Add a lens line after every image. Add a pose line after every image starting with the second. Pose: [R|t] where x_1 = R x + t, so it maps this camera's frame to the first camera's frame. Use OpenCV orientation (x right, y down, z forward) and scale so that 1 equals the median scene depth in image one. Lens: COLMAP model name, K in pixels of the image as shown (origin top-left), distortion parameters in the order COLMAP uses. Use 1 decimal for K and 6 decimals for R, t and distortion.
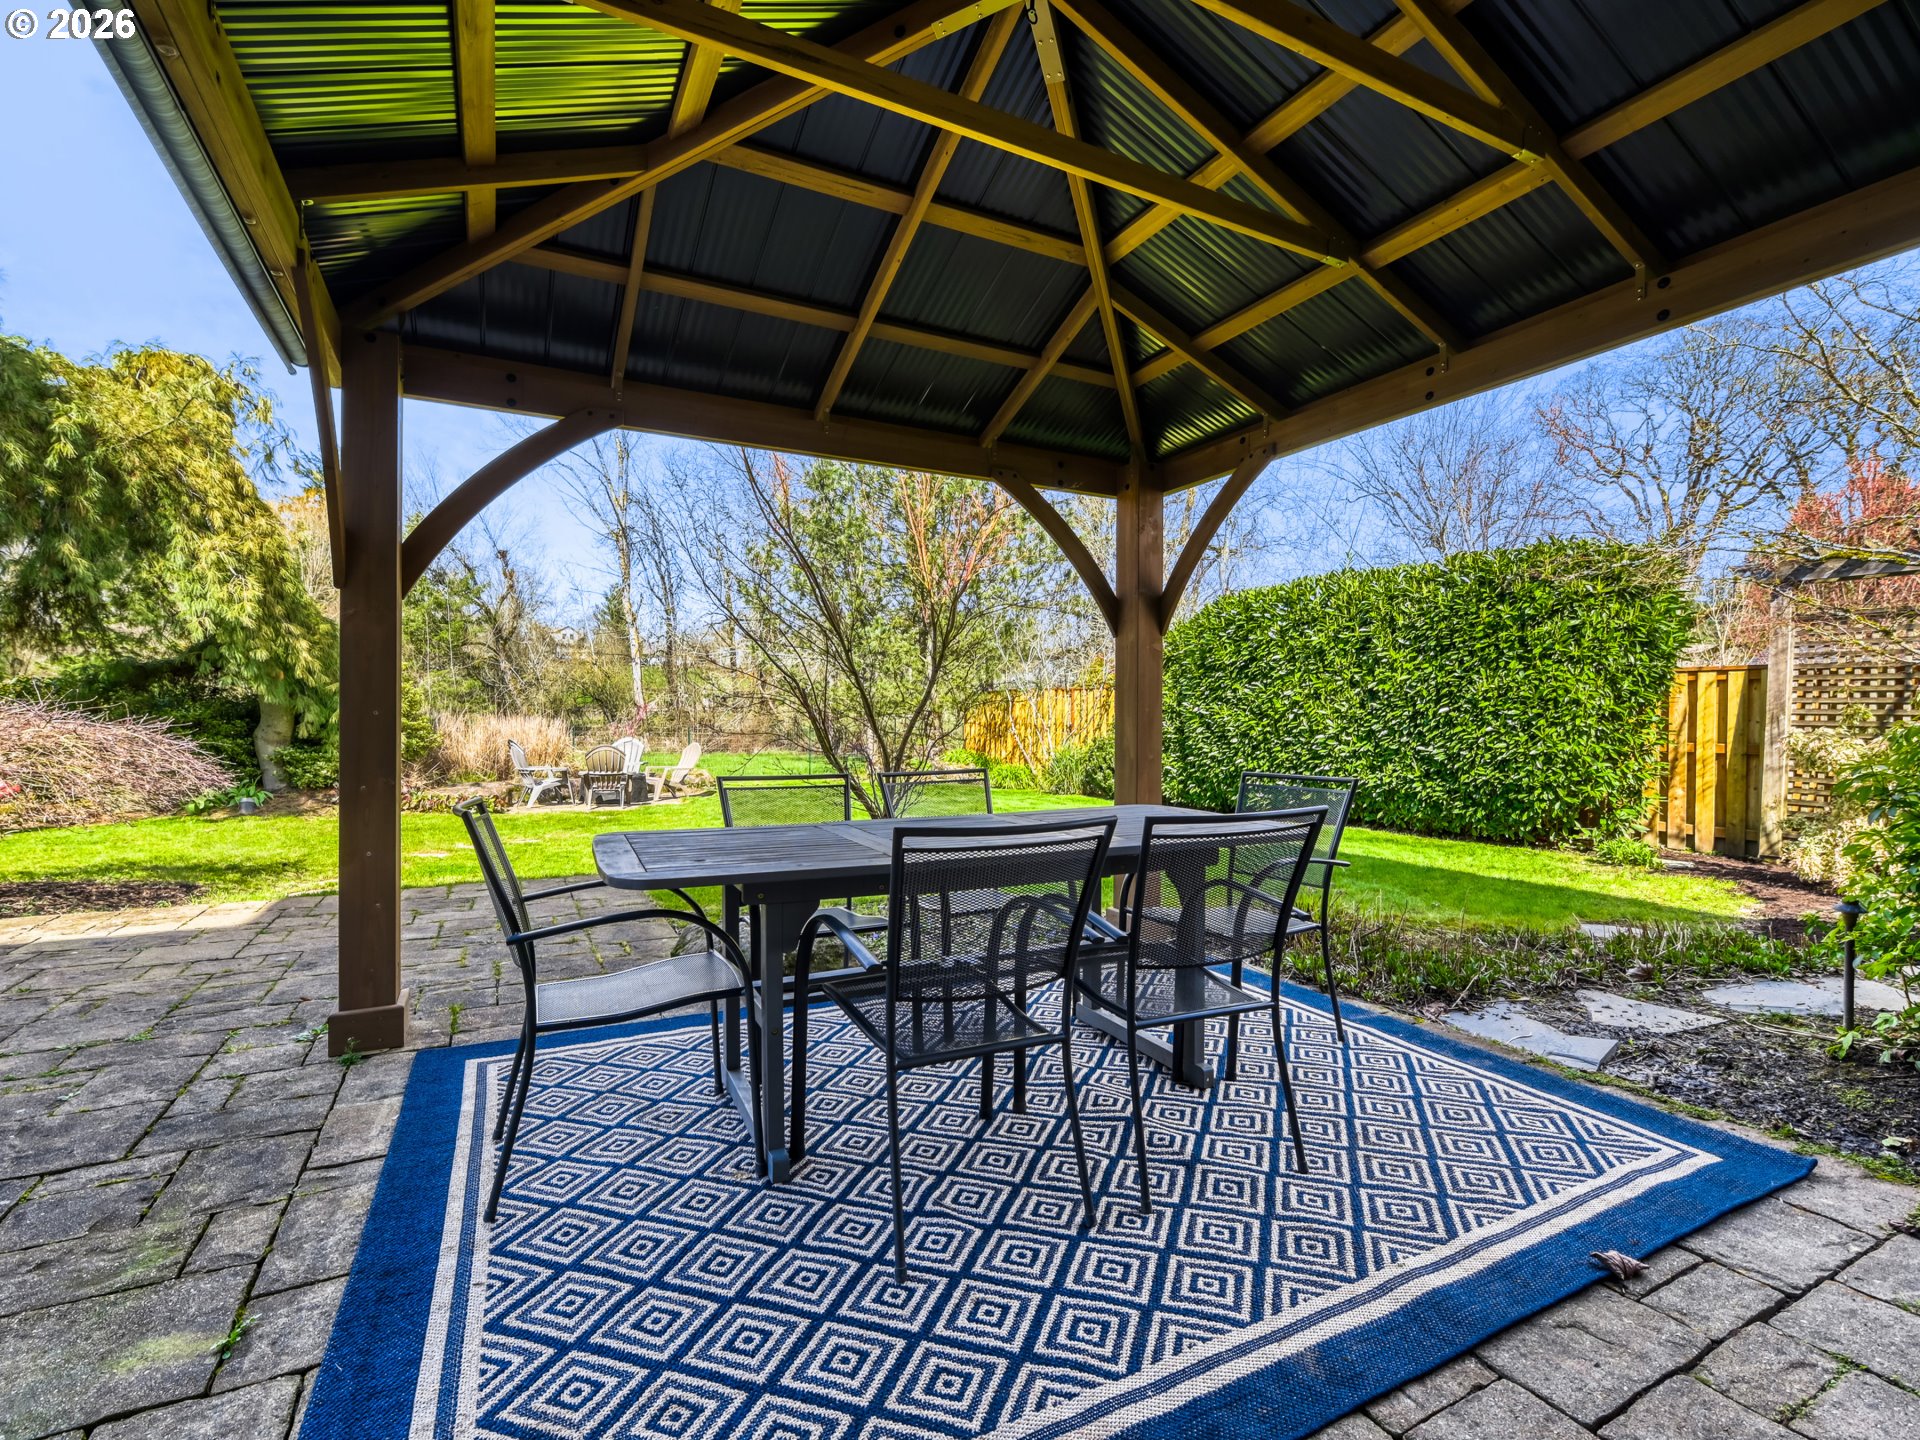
lens RADIAL K [[876.1, 0, 966.0], [0, 876.1, 710.4], [0, 0, 1]] dist [-0.010702, -0.000637]
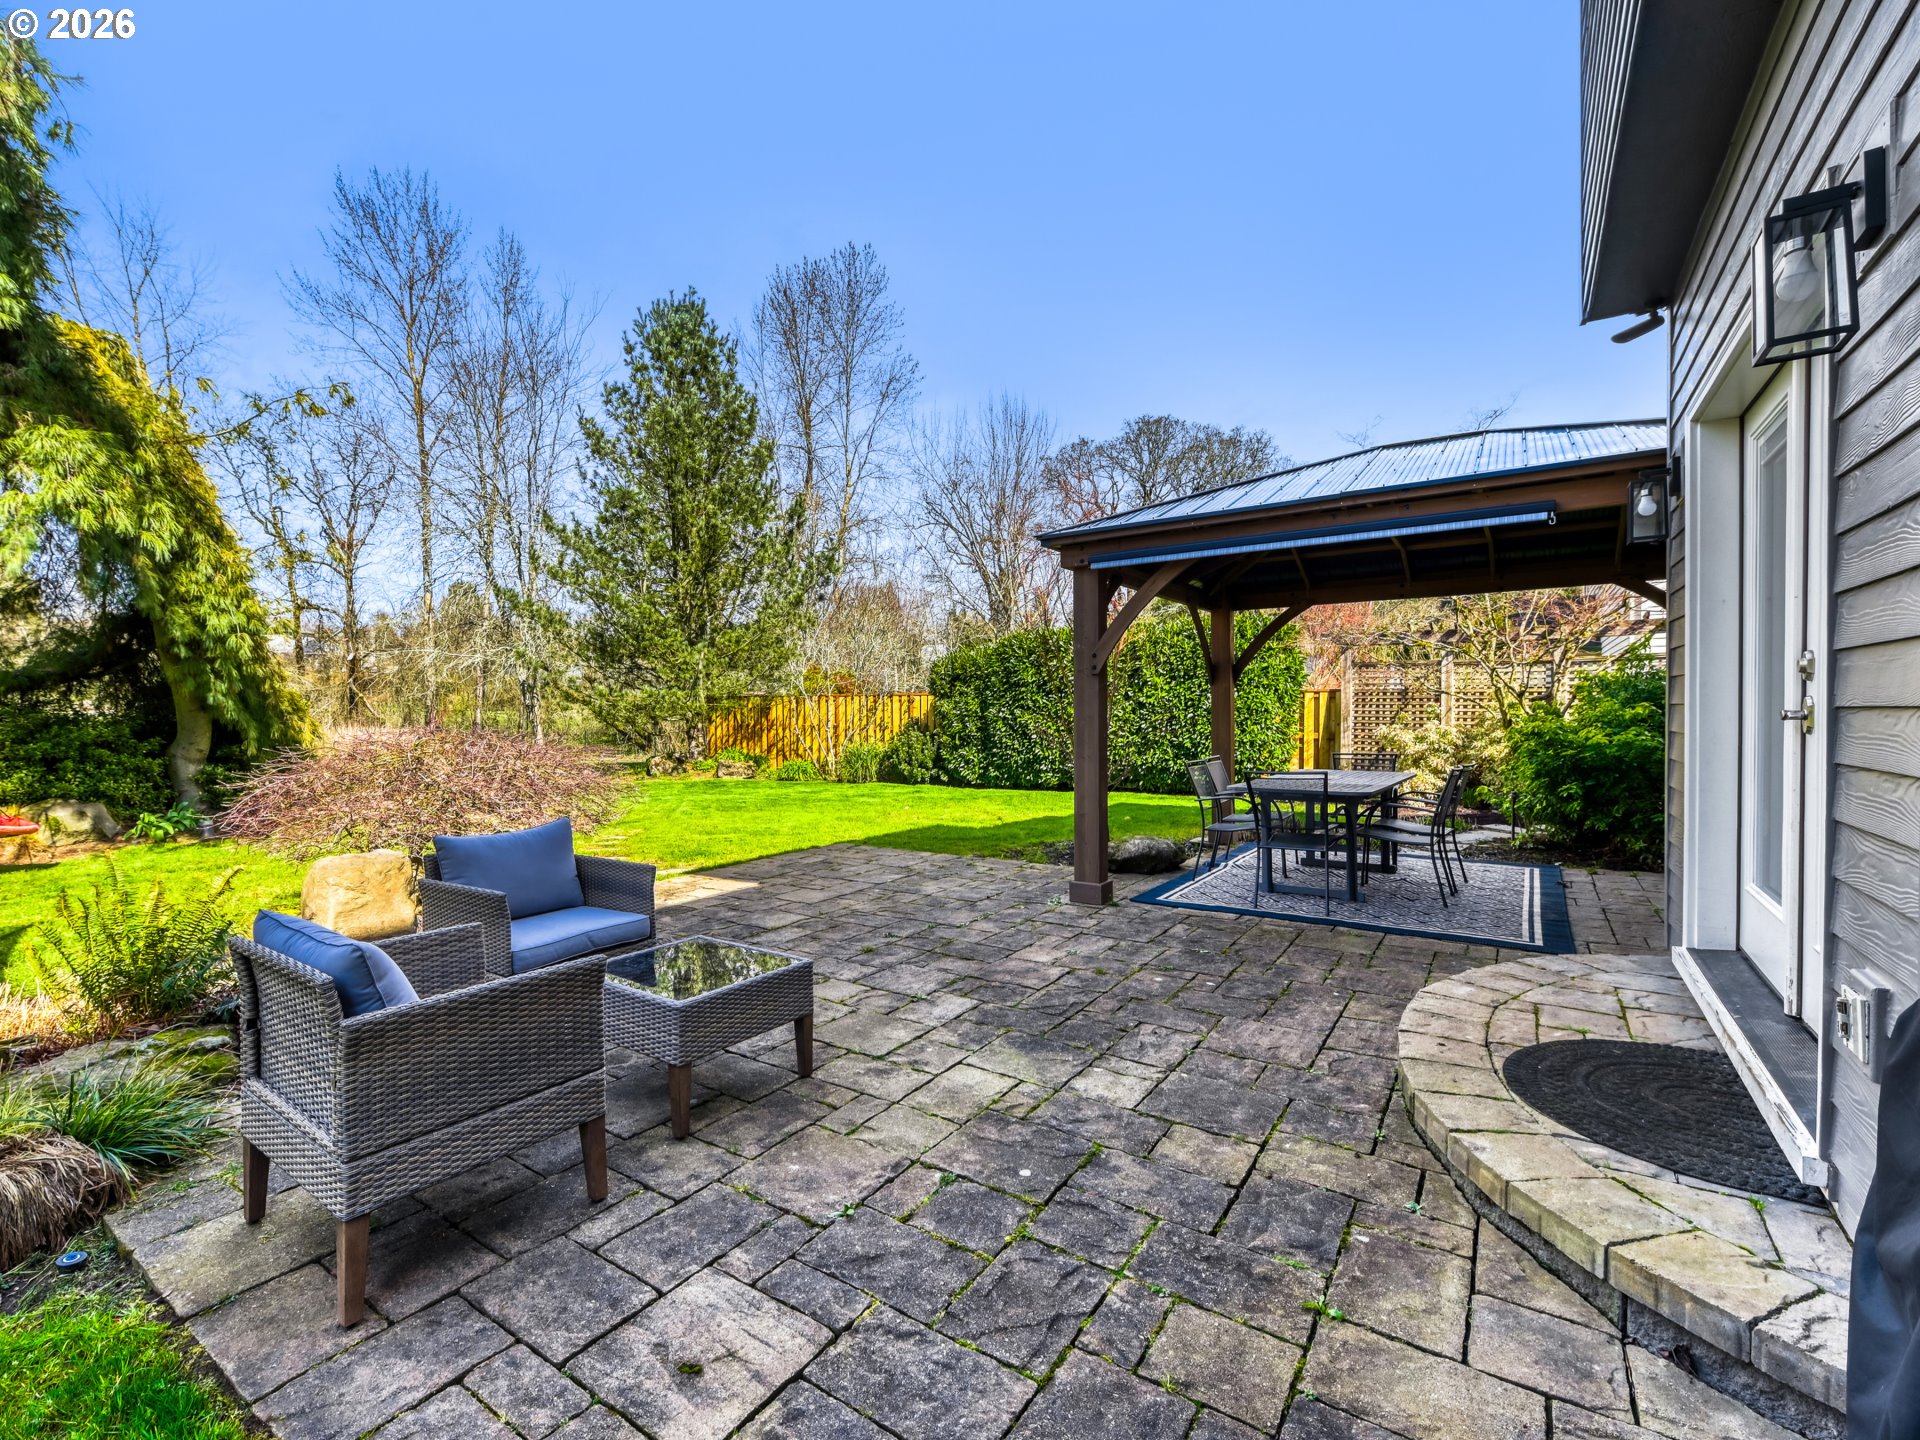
lens RADIAL K [[827.3, 0, 960.0], [0, 827.3, 720.0], [0, 0, 1]] dist [0.000142, -0.000039]
pose [[0.885537, -0.011262, 0.464433, -0.501028], [0.004428, 0.999865, 0.015803, -0.016267], [-0.464549, -0.011938, 0.885467, -0.143822]]
